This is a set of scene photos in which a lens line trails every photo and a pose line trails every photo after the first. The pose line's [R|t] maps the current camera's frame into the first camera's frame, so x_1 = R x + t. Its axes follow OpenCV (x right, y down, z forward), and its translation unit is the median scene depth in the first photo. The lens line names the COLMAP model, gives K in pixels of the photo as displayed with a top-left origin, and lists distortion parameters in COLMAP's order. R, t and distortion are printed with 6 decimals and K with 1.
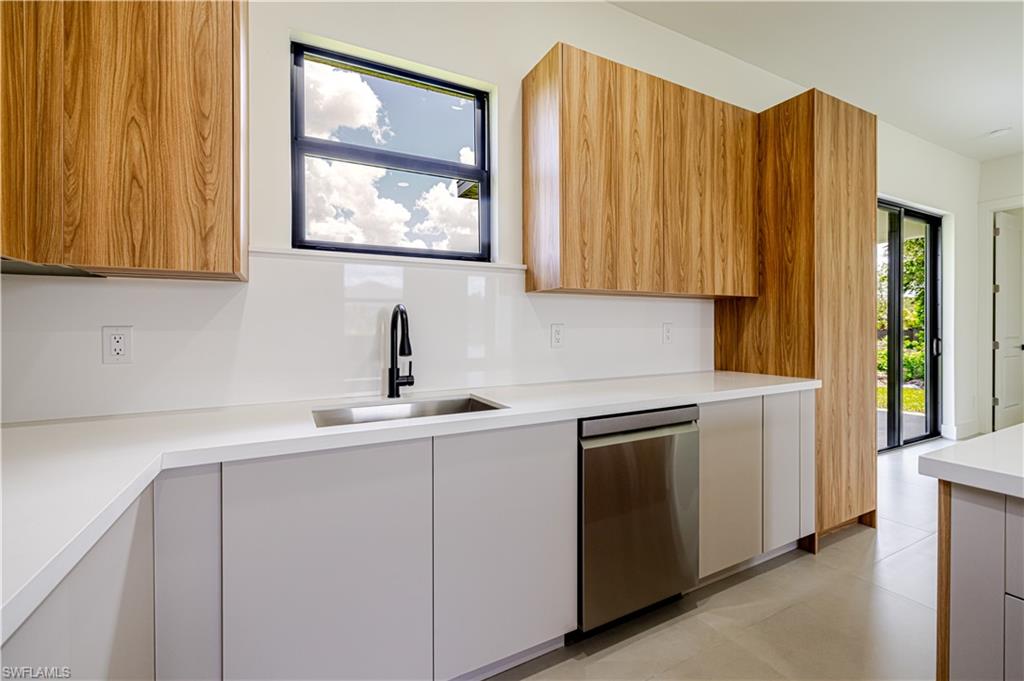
lens RADIAL K [[434.4, 0, 514.1], [0, 434.4, 329.4], [0, 0, 1]] dist [0.000076, 0.000222]
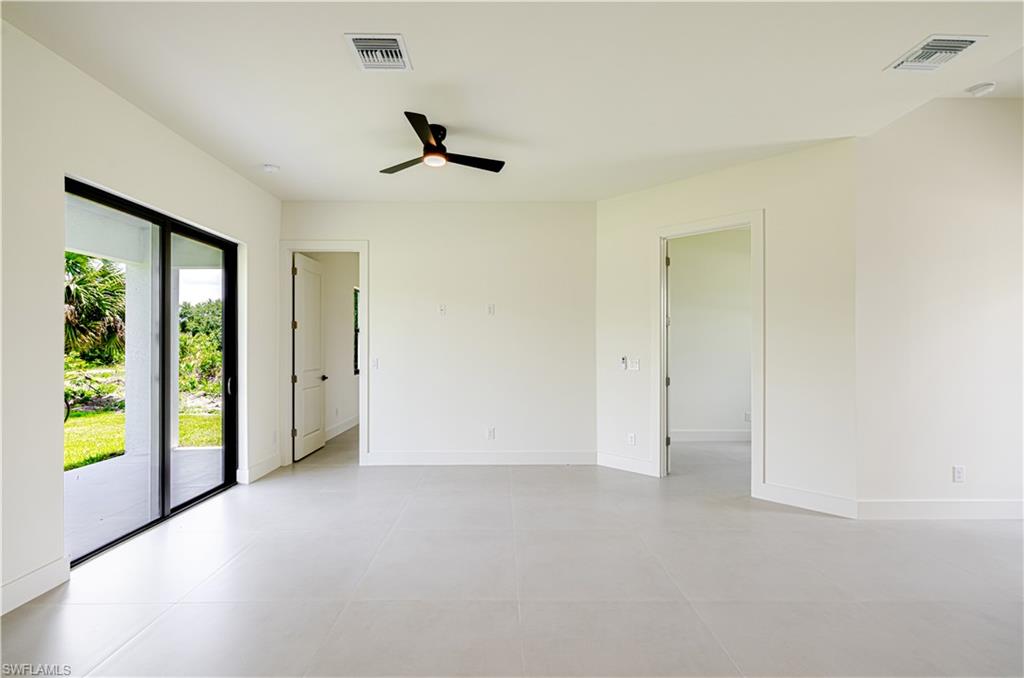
lens RADIAL K [[437.6, 0, 501.9], [0, 437.6, 349.3], [0, 0, 1]] dist [0.000845, 0.000142]
pose [[0.459818, -0.001936, 0.888011, 0.910389], [-0.000147, 0.999997, 0.002256, -0.086303], [-0.888013, -0.001168, 0.459816, 0.157421]]
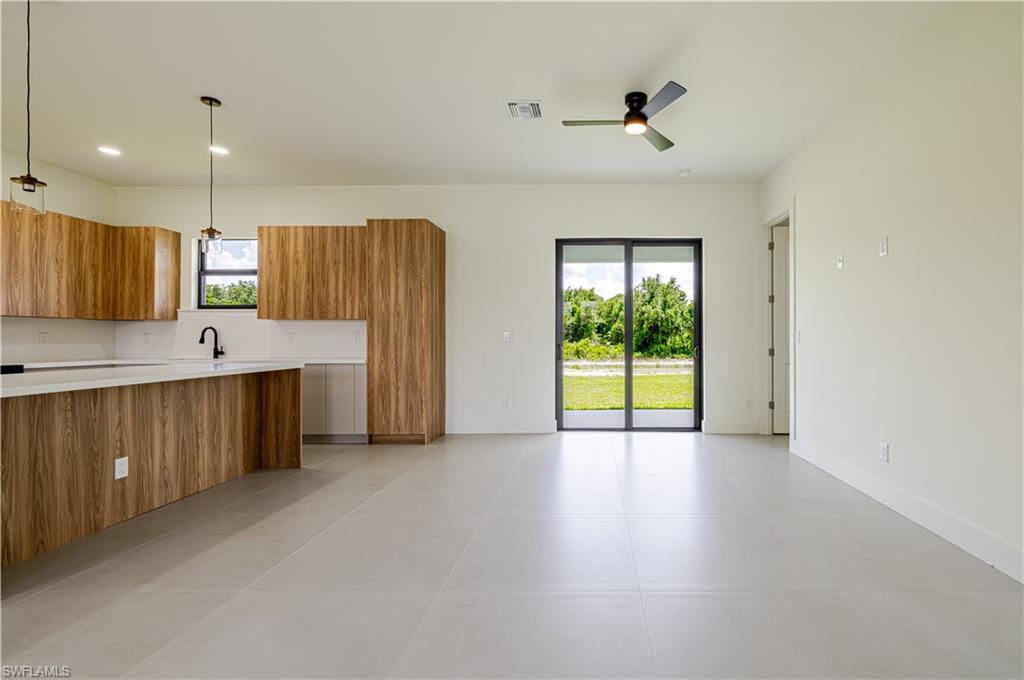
lens RADIAL K [[462.1, 0, 591.6], [0, 462.1, 332.1], [0, 0, 1]] dist [0.000581, 0.000377]
pose [[0.885607, -0.000828, -0.464435, 2.821850], [-0.004063, 0.999946, -0.009530, 0.000376], [0.464418, 0.010326, 0.885556, -0.474847]]
